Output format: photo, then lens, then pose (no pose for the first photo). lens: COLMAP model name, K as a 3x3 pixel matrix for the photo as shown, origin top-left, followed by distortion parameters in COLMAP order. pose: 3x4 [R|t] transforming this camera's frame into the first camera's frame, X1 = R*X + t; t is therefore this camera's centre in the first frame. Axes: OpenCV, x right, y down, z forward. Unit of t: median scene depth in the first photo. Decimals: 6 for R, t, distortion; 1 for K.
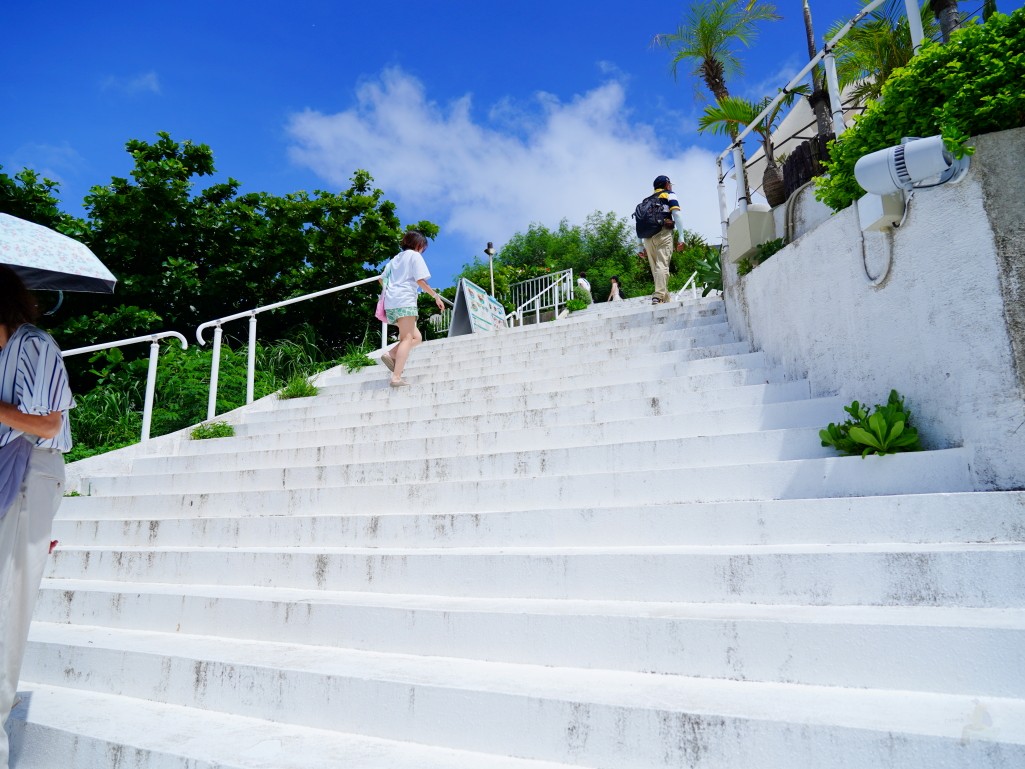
lens RADIAL K [[603.8, 0, 512.5], [0, 603.8, 384.5], [0, 0, 1]] dist [-0.005155, -0.001216]
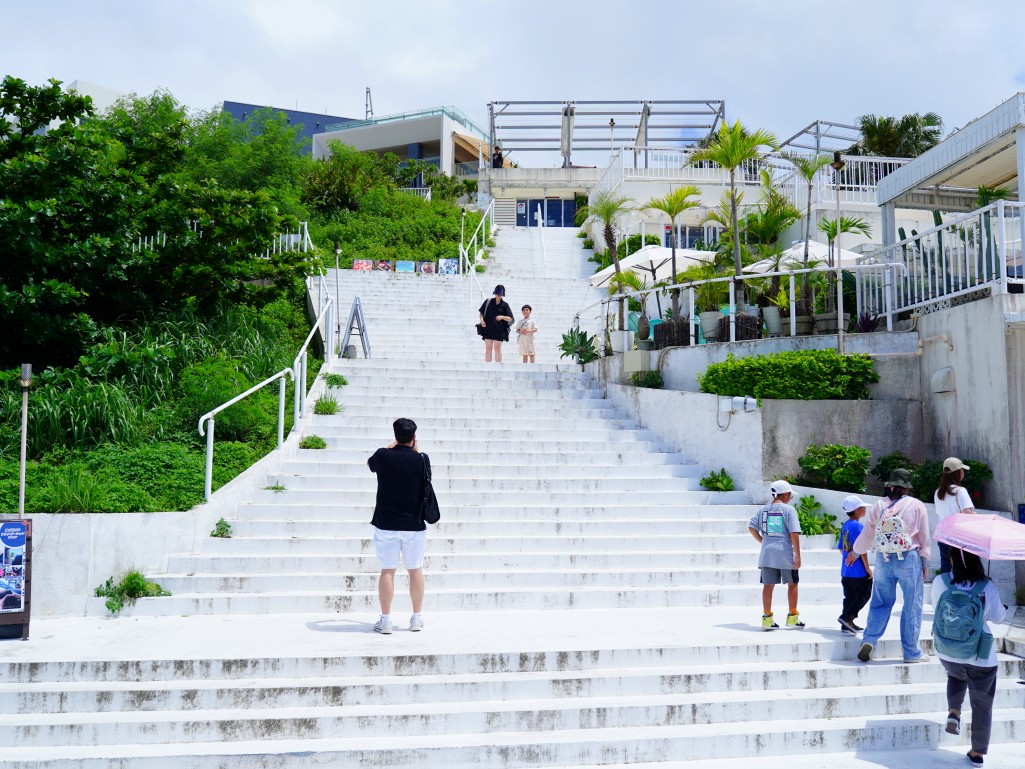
lens RADIAL K [[930.1, 0, 512.5], [0, 930.1, 384.5], [0, 0, 1]] dist [0.096443, 0.000906]
pose [[0.812571, 0.088212, 0.576149, -2.864389], [-0.143308, 0.988374, 0.050788, -0.478789], [-0.564970, -0.123836, 0.815766, -2.083536]]
